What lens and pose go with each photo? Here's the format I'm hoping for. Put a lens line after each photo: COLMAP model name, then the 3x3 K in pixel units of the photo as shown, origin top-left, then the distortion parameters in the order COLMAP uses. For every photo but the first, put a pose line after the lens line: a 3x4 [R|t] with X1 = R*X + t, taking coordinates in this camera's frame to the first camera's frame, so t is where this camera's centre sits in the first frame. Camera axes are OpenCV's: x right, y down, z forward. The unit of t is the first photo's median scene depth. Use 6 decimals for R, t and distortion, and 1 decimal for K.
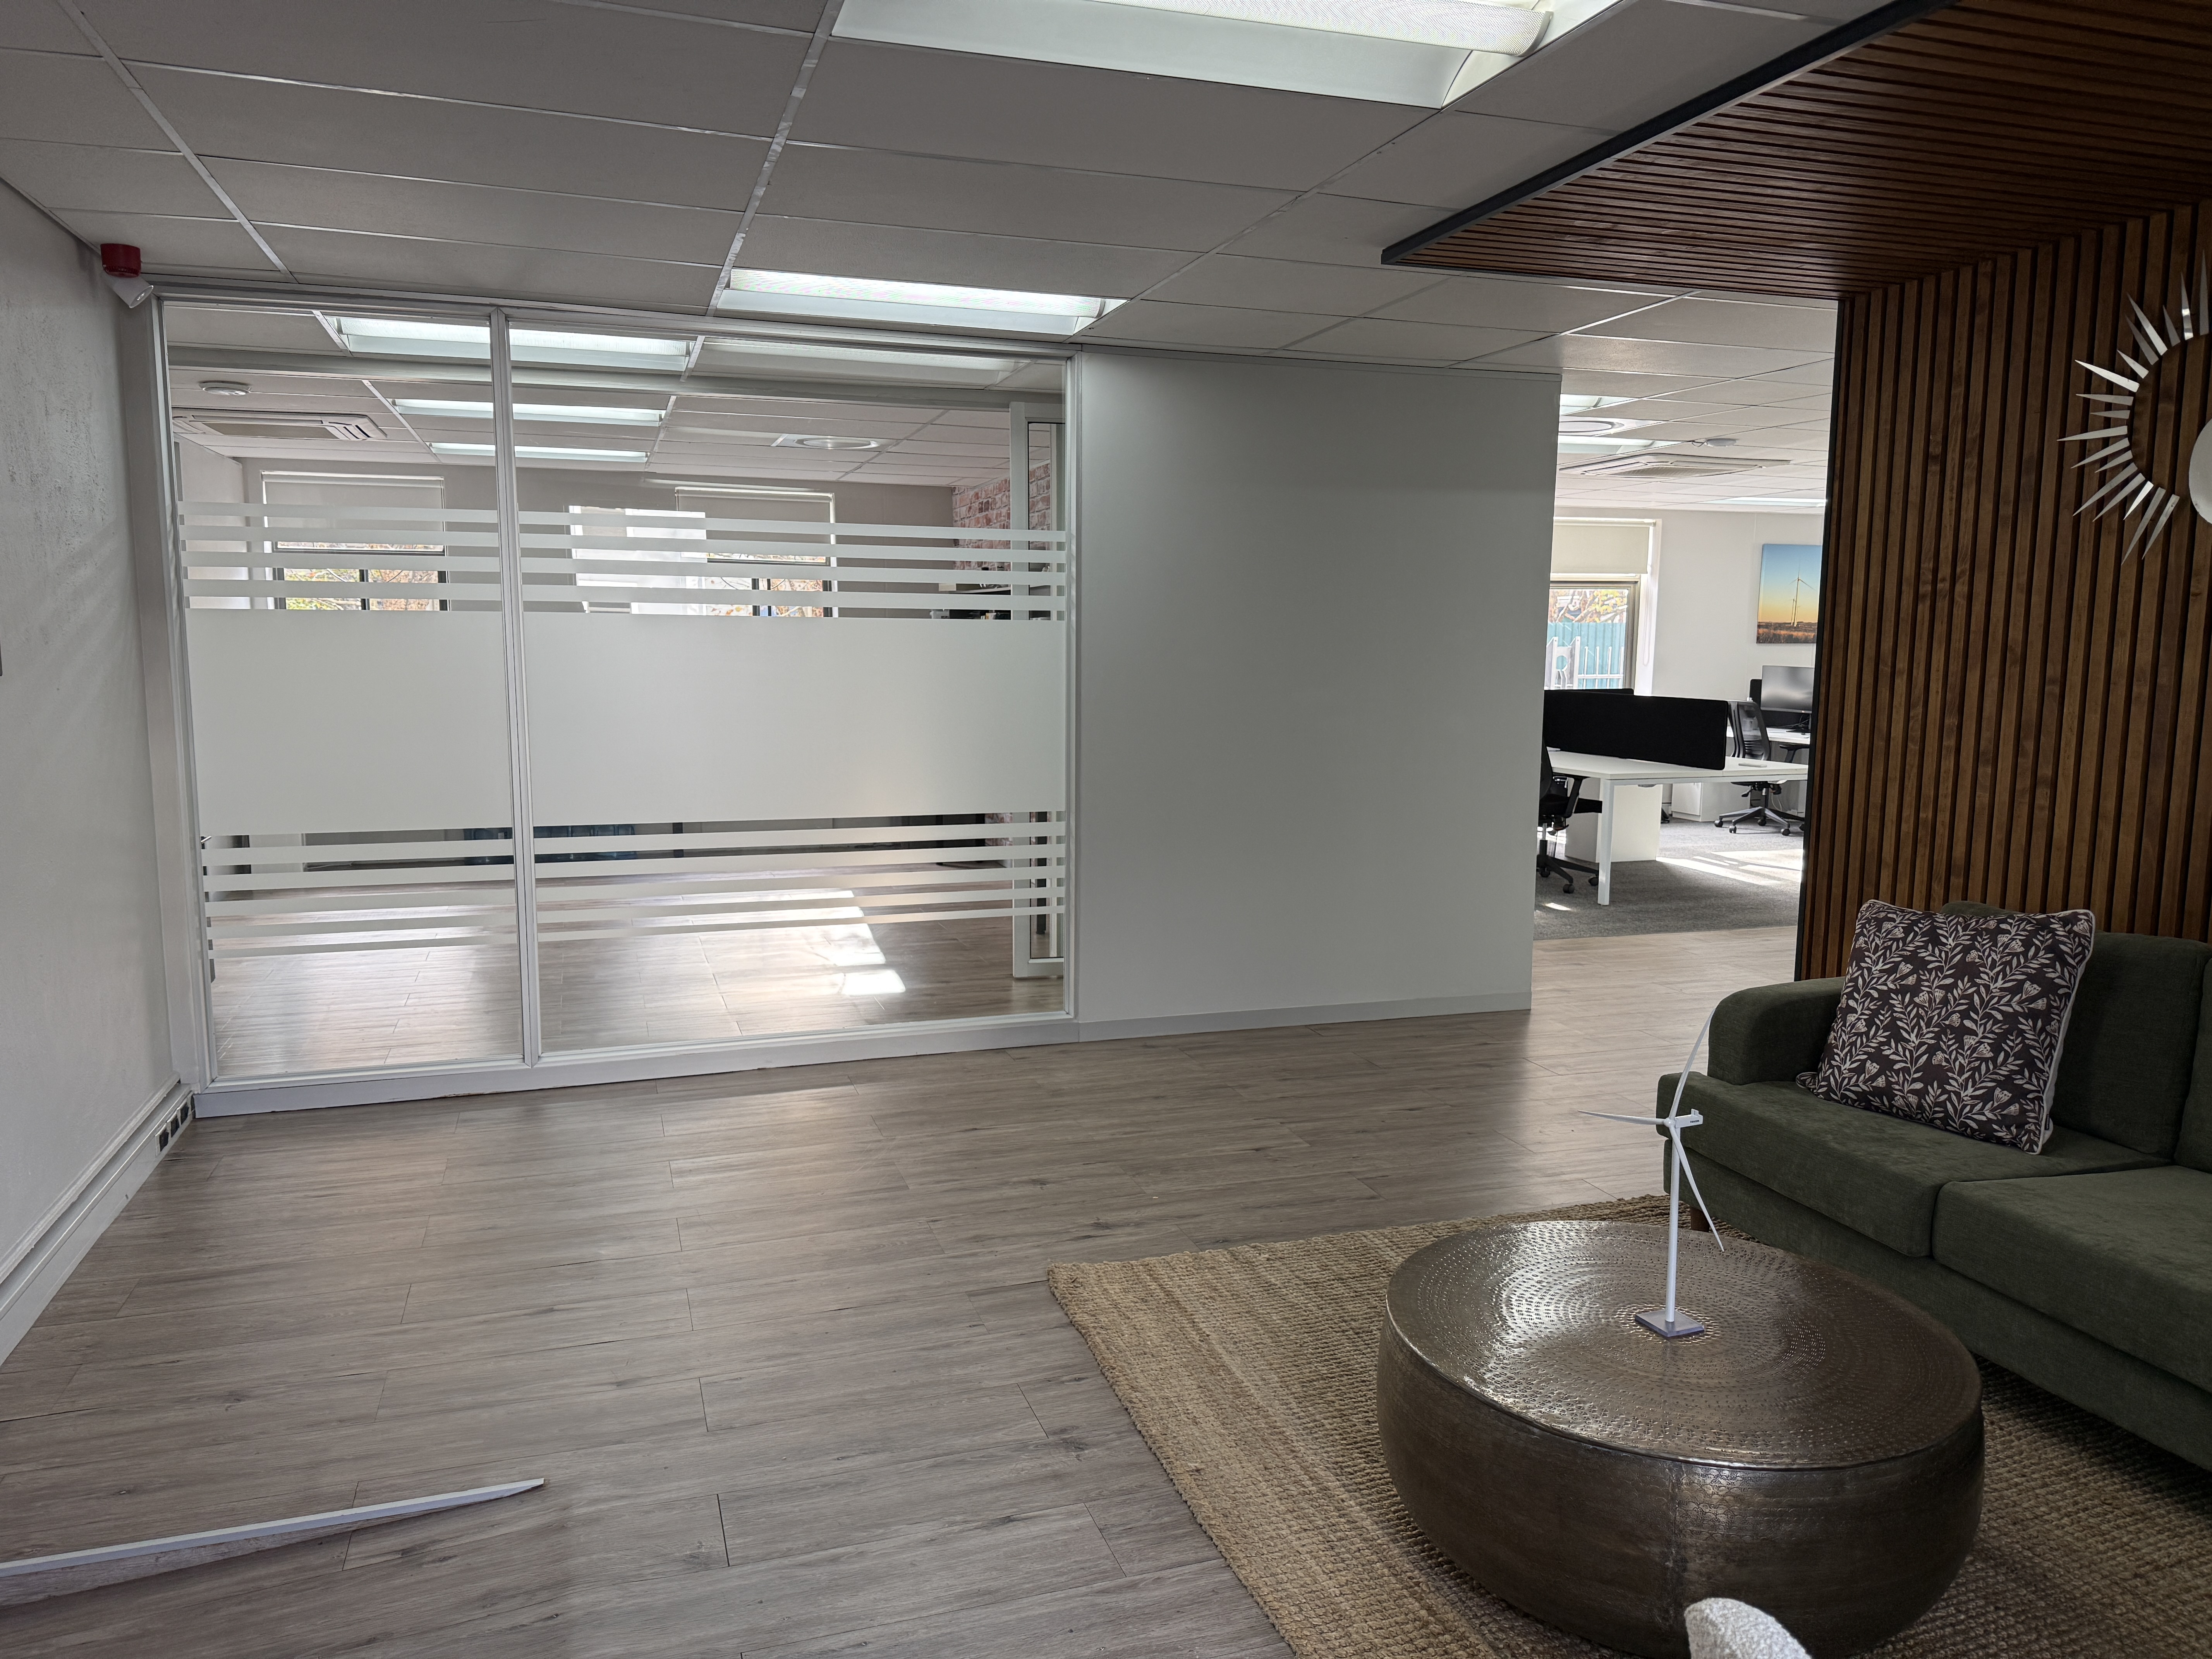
lens RADIAL K [[1556.1, 0, 1099.0], [0, 1556.1, 821.4], [0, 0, 1]] dist [0.044990, 0.000788]
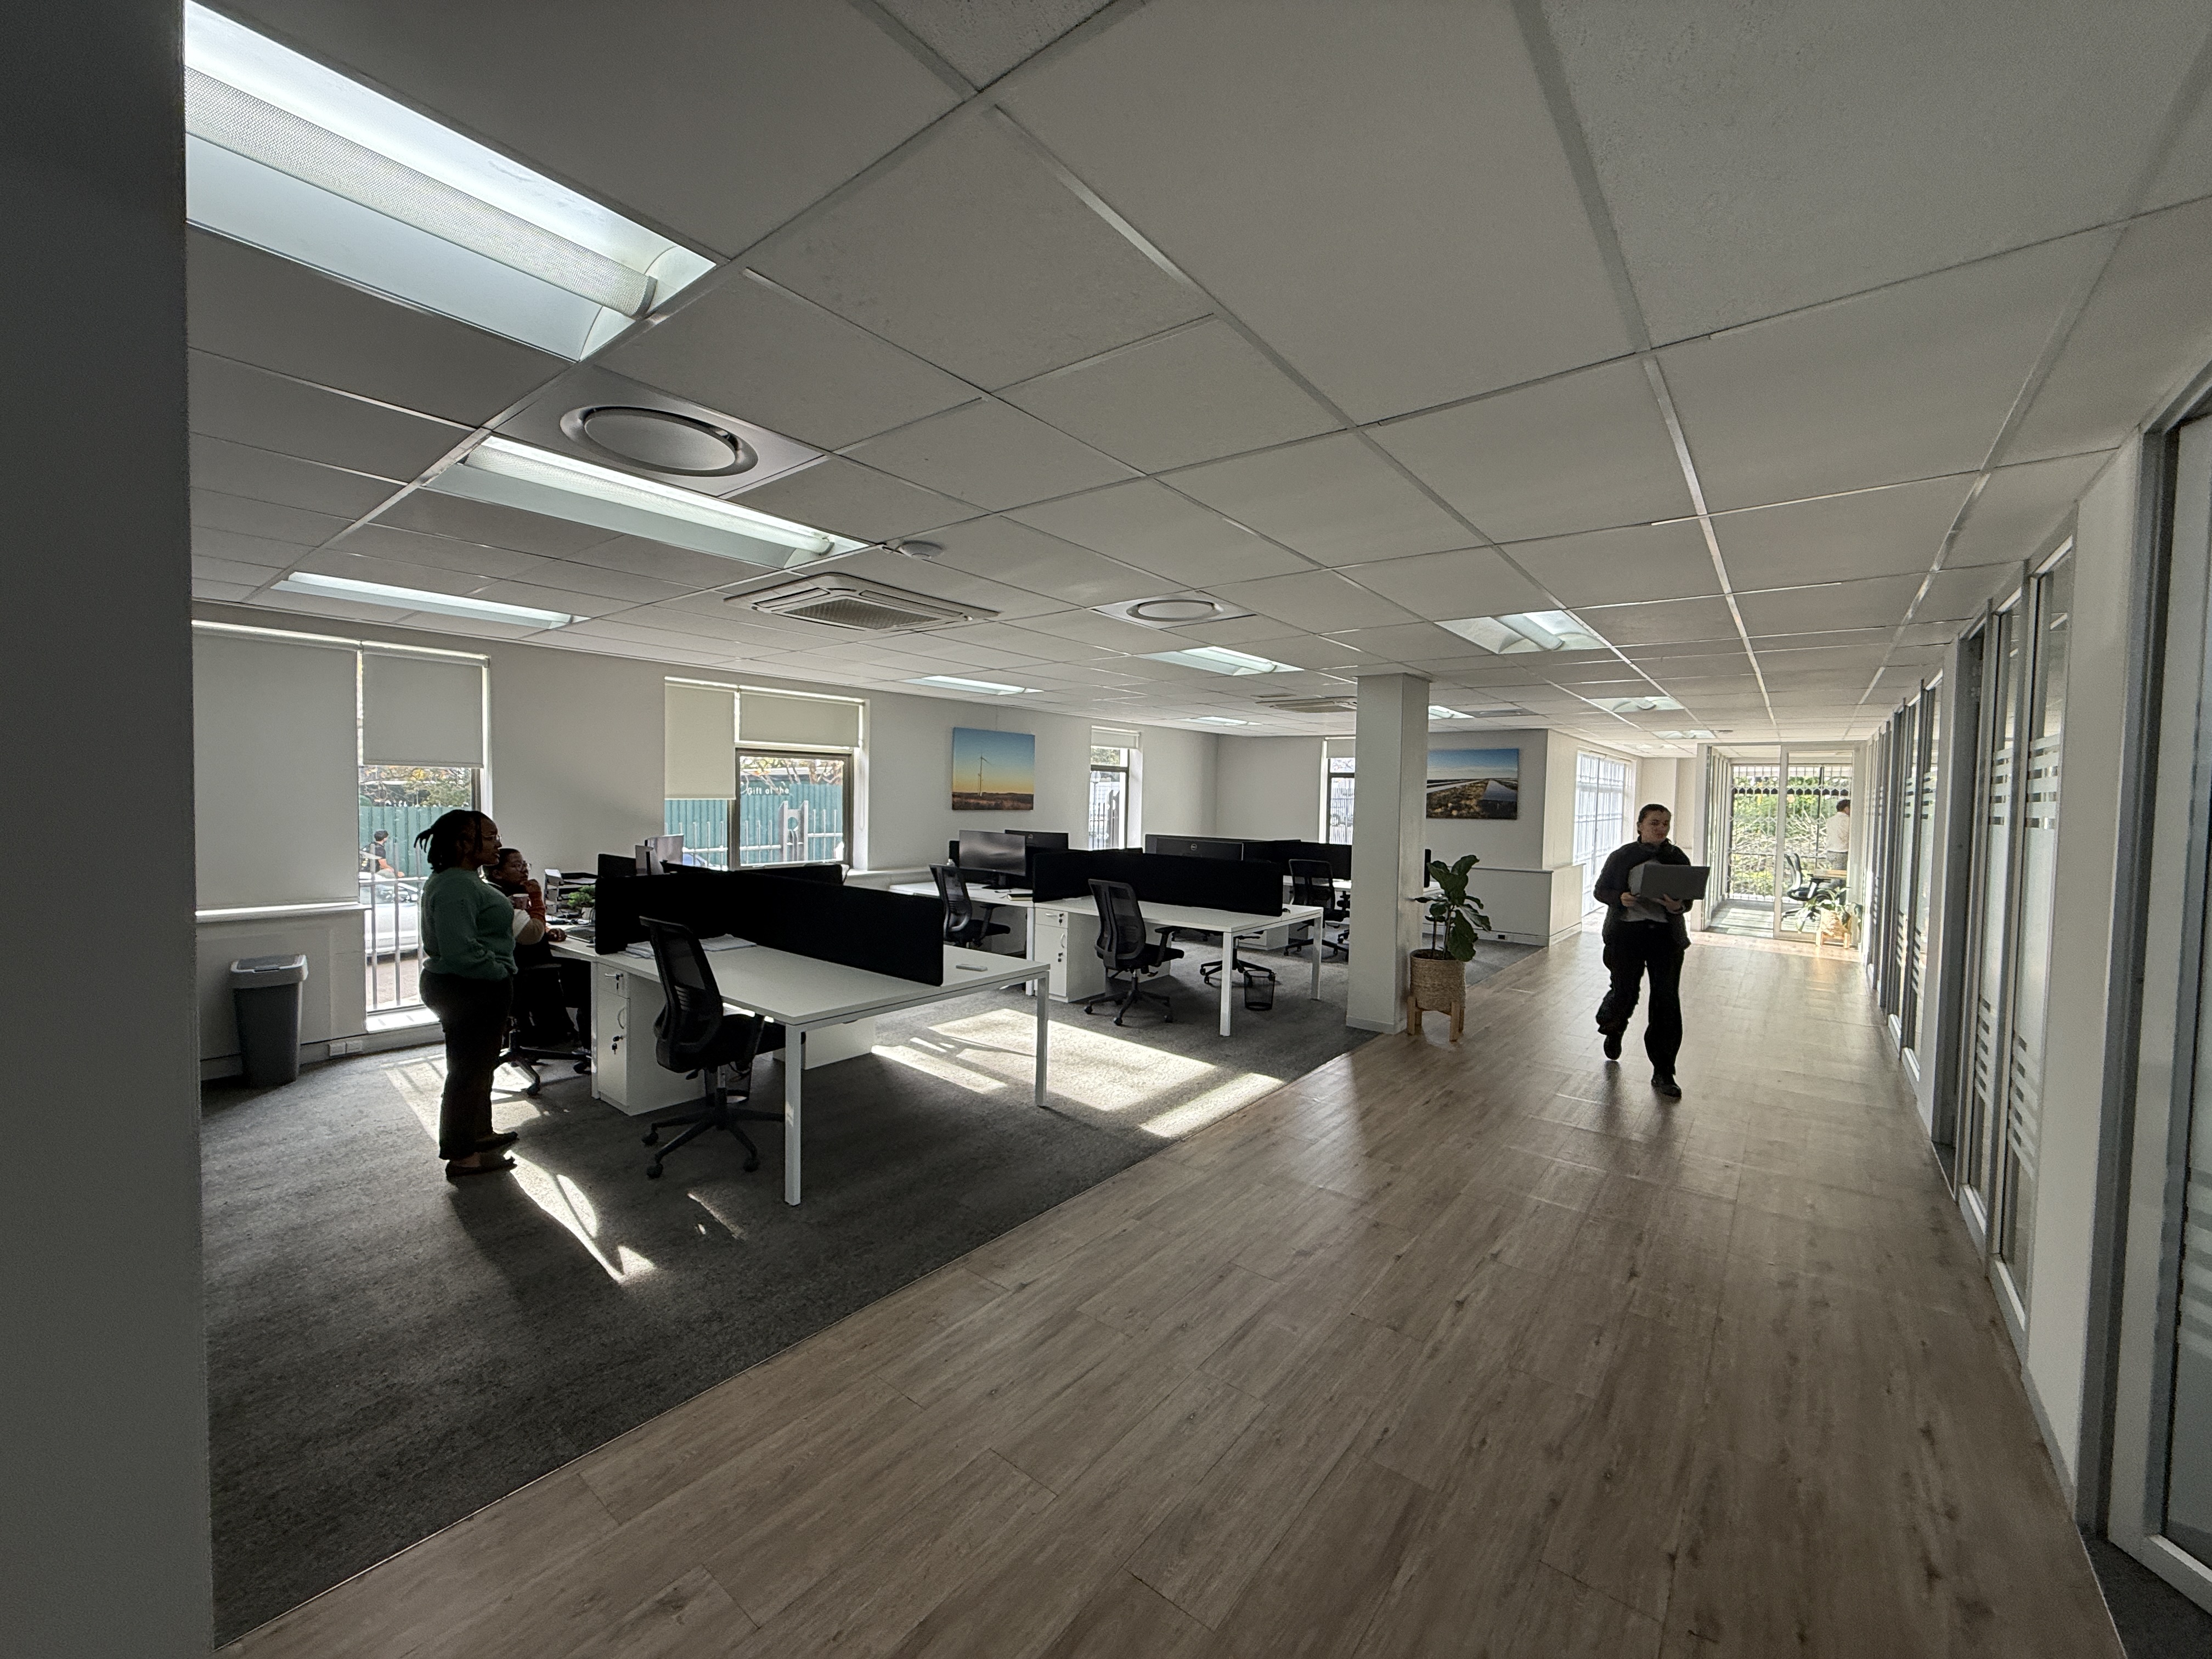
lens RADIAL K [[882.7, 0, 1095.0], [0, 882.7, 830.4], [0, 0, 1]] dist [0.001880, -0.000591]
pose [[0.840303, -0.013321, 0.541953, 0.152021], [0.051176, 0.997183, -0.054840, -0.057666], [-0.539696, 0.073817, 0.838618, 0.394329]]
